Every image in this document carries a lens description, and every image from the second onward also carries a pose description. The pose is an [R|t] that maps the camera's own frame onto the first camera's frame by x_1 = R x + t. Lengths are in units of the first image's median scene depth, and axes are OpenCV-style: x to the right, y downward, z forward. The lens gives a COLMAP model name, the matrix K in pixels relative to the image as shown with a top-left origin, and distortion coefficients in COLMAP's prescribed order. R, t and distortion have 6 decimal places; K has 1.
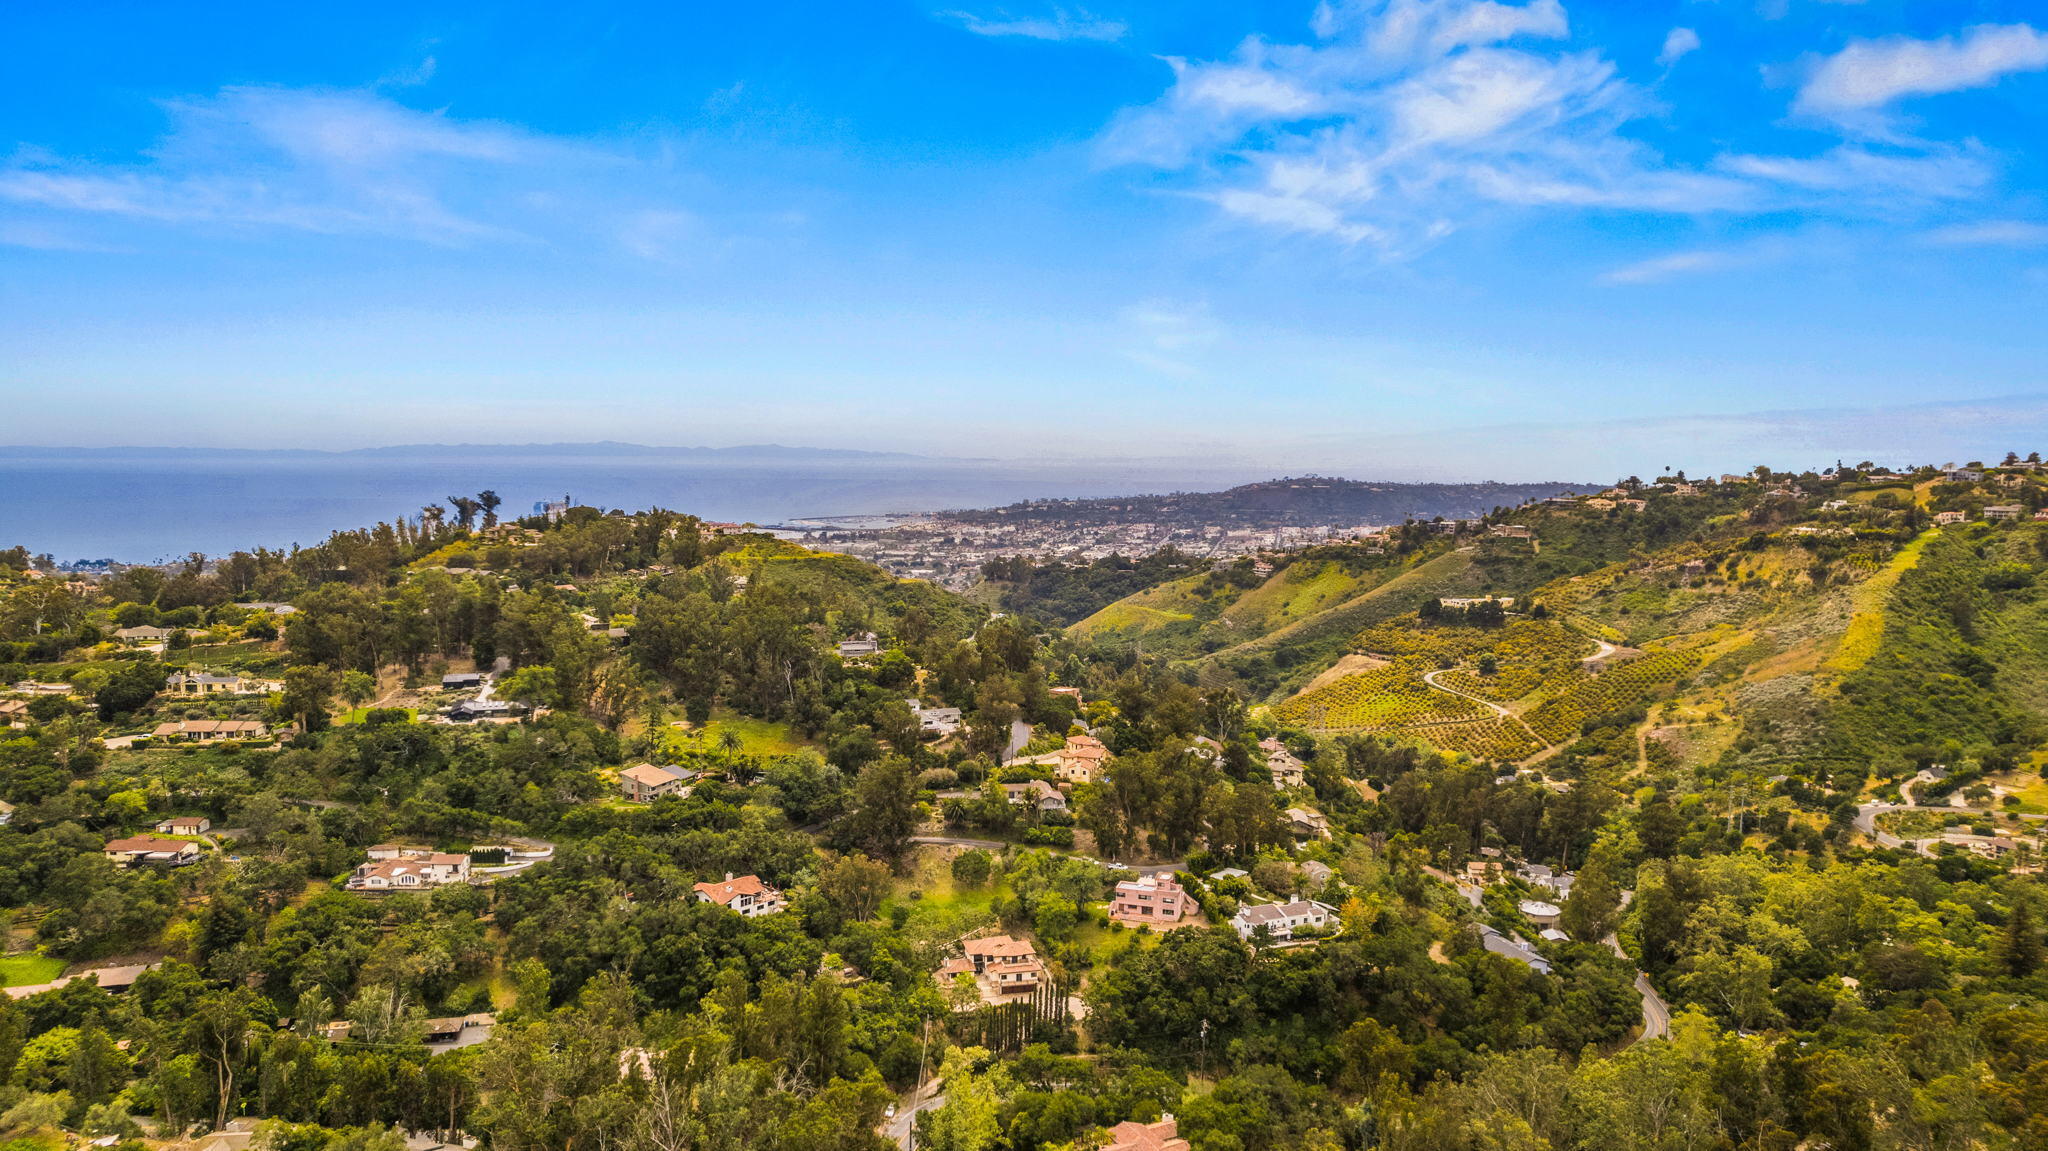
lens RADIAL K [[1274.5, 0, 1026.0], [0, 1274.5, 590.1], [0, 0, 1]] dist [-0.053934, 0.045021]
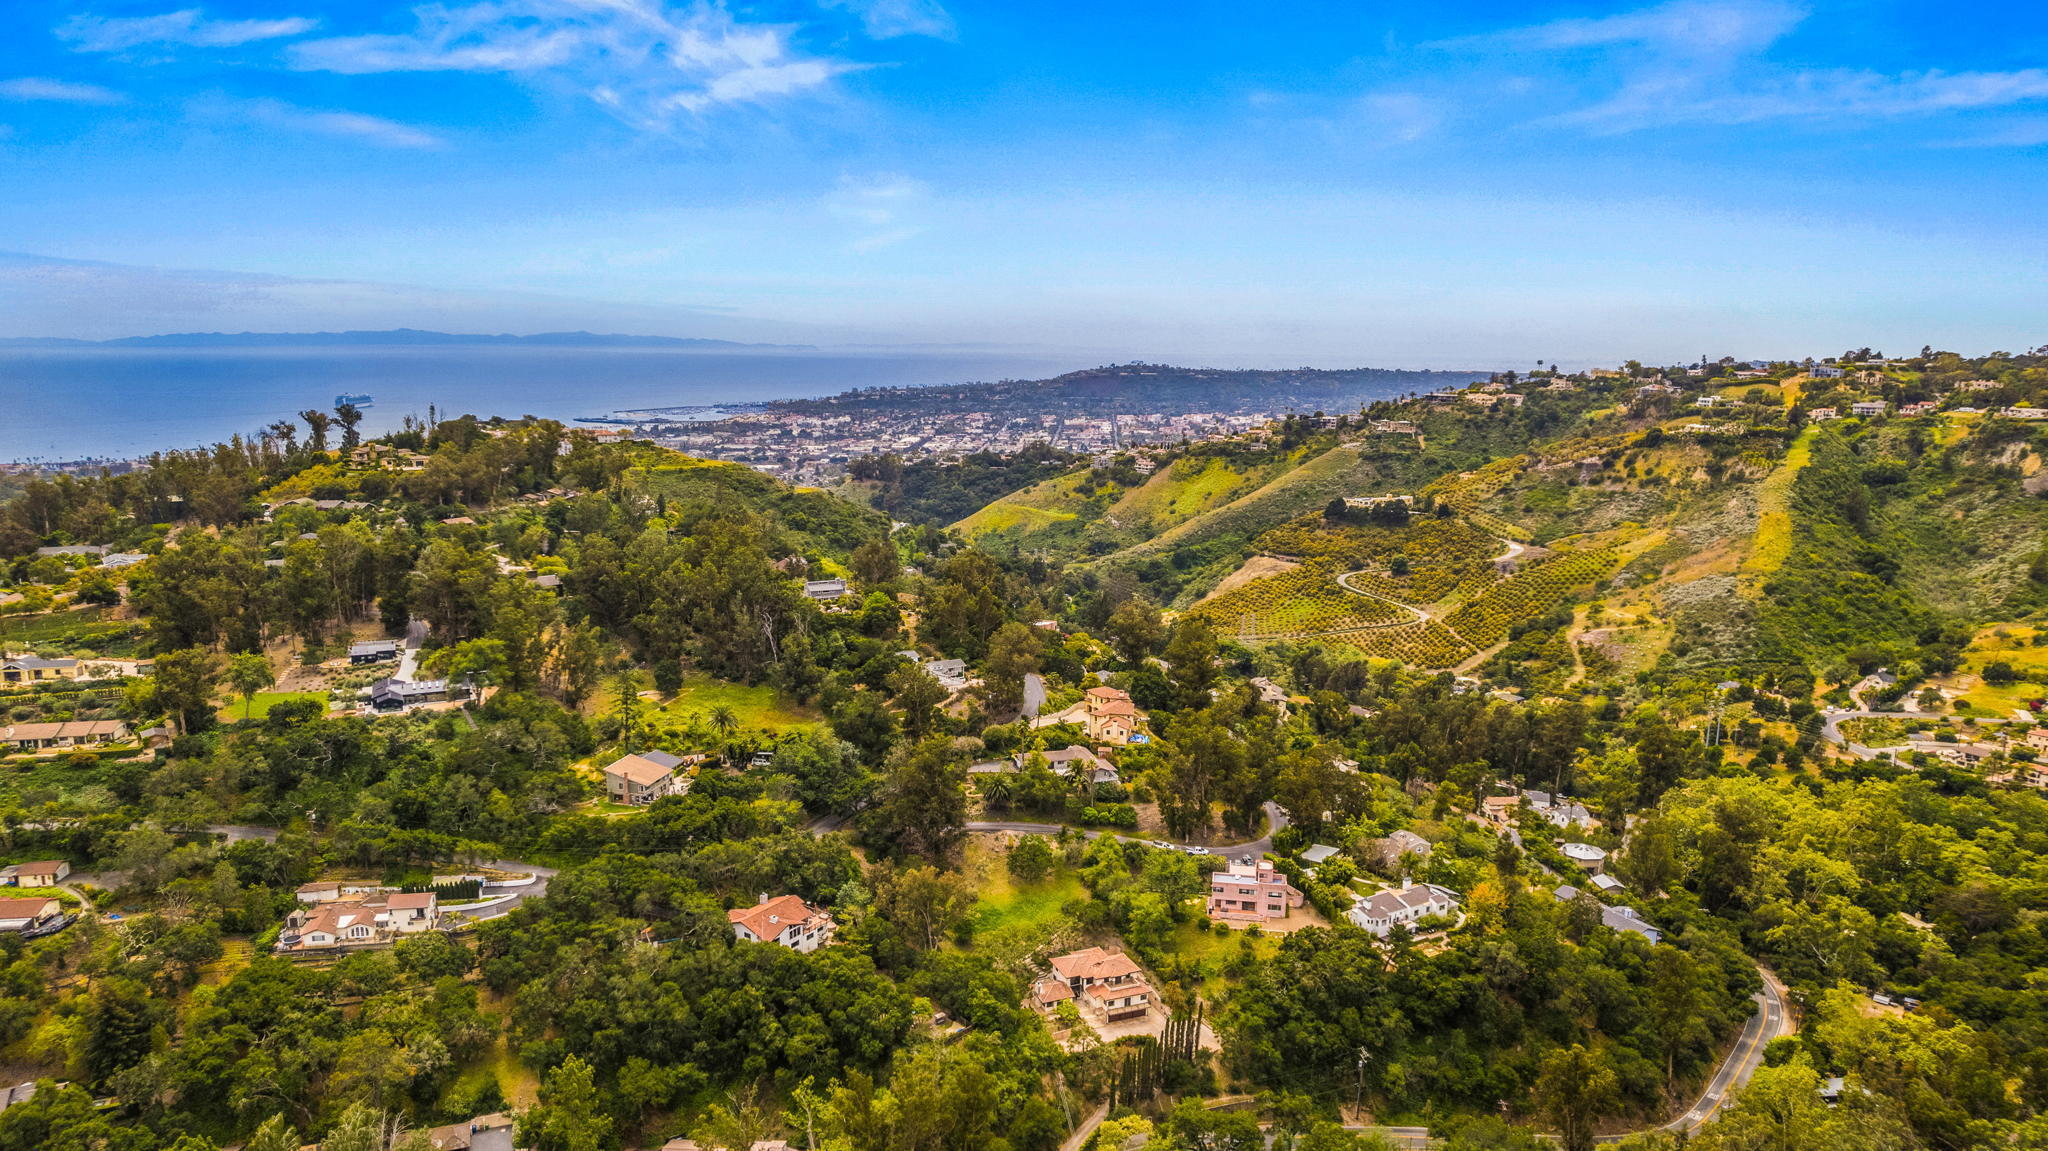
lens RADIAL K [[1274.5, 0, 1036.1], [0, 1274.5, 576.8], [0, 0, 1]] dist [-0.053934, 0.045021]
pose [[0.991176, -0.024234, 0.130316, -0.129347], [0.014325, 0.996971, 0.076441, -0.034666], [-0.131774, -0.073900, 0.988521, 0.141885]]
